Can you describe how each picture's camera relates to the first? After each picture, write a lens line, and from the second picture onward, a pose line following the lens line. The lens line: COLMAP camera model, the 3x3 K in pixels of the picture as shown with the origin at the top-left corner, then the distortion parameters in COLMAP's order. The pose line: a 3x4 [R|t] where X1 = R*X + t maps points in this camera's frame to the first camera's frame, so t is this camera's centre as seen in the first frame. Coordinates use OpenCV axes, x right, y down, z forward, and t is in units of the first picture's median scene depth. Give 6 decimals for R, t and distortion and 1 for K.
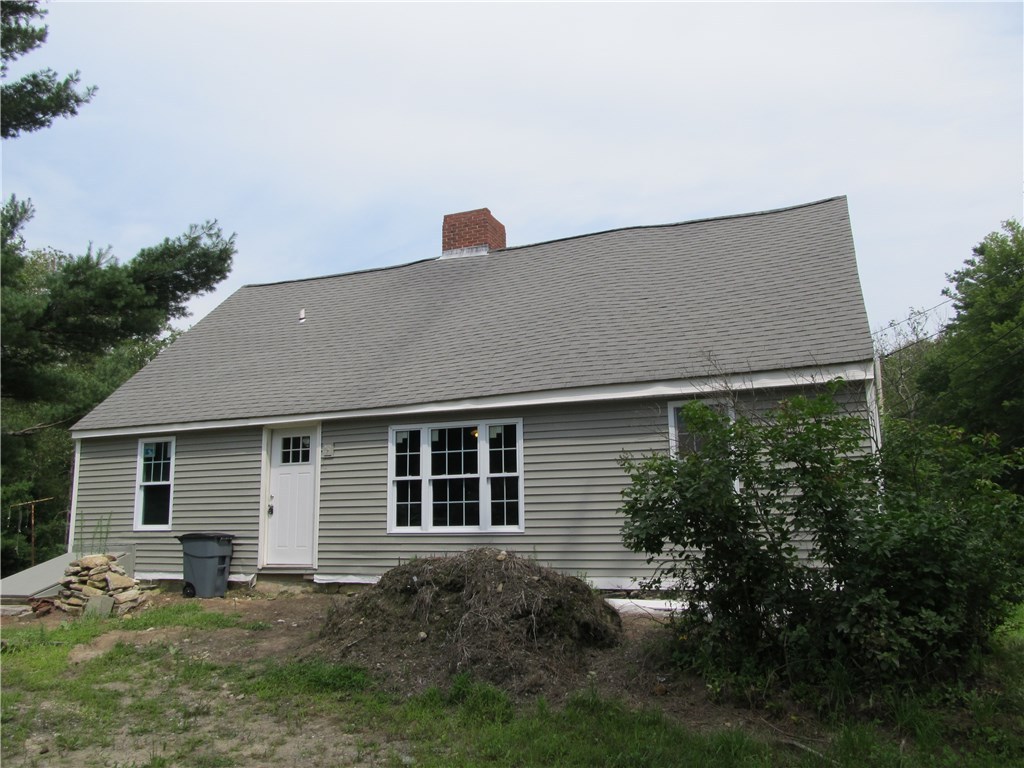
lens RADIAL K [[845.8, 0, 512.4], [0, 845.8, 381.5], [0, 0, 1]] dist [-0.068351, 0.024531]
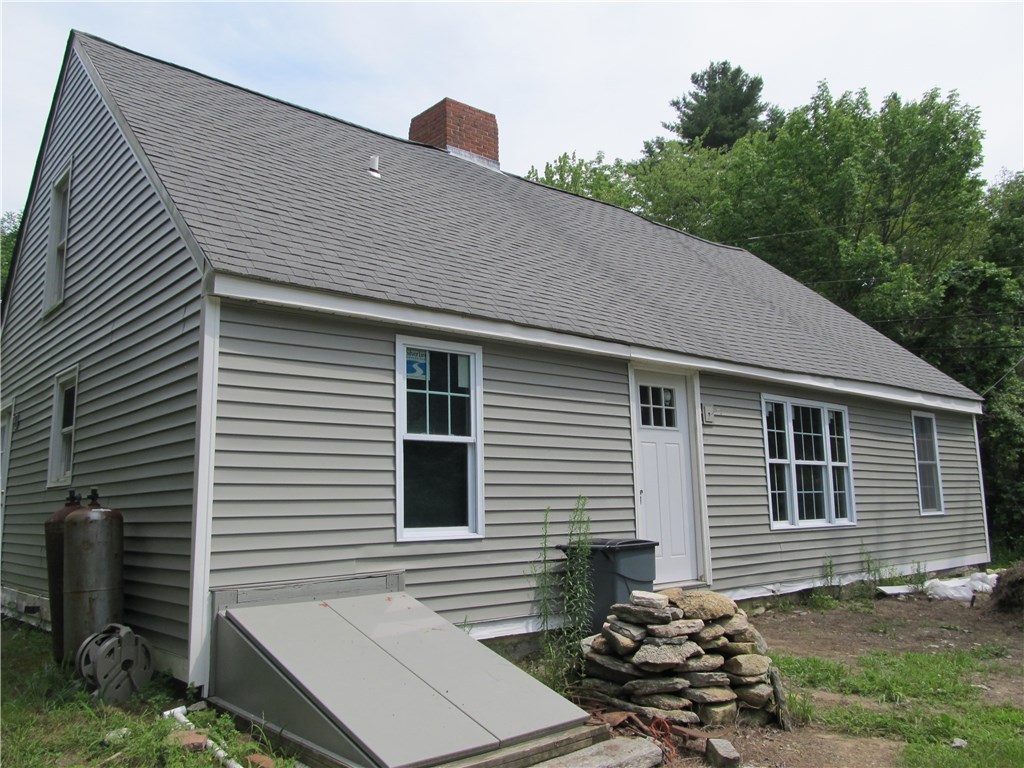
lens RADIAL K [[845.8, 0, 511.8], [0, 845.8, 385.5], [0, 0, 1]] dist [-0.068351, 0.024531]
pose [[0.439547, 0.132626, 0.888374, -0.895217], [-0.149727, 0.986020, -0.073122, 0.130526], [-0.885652, -0.100873, 0.453260, 0.810235]]
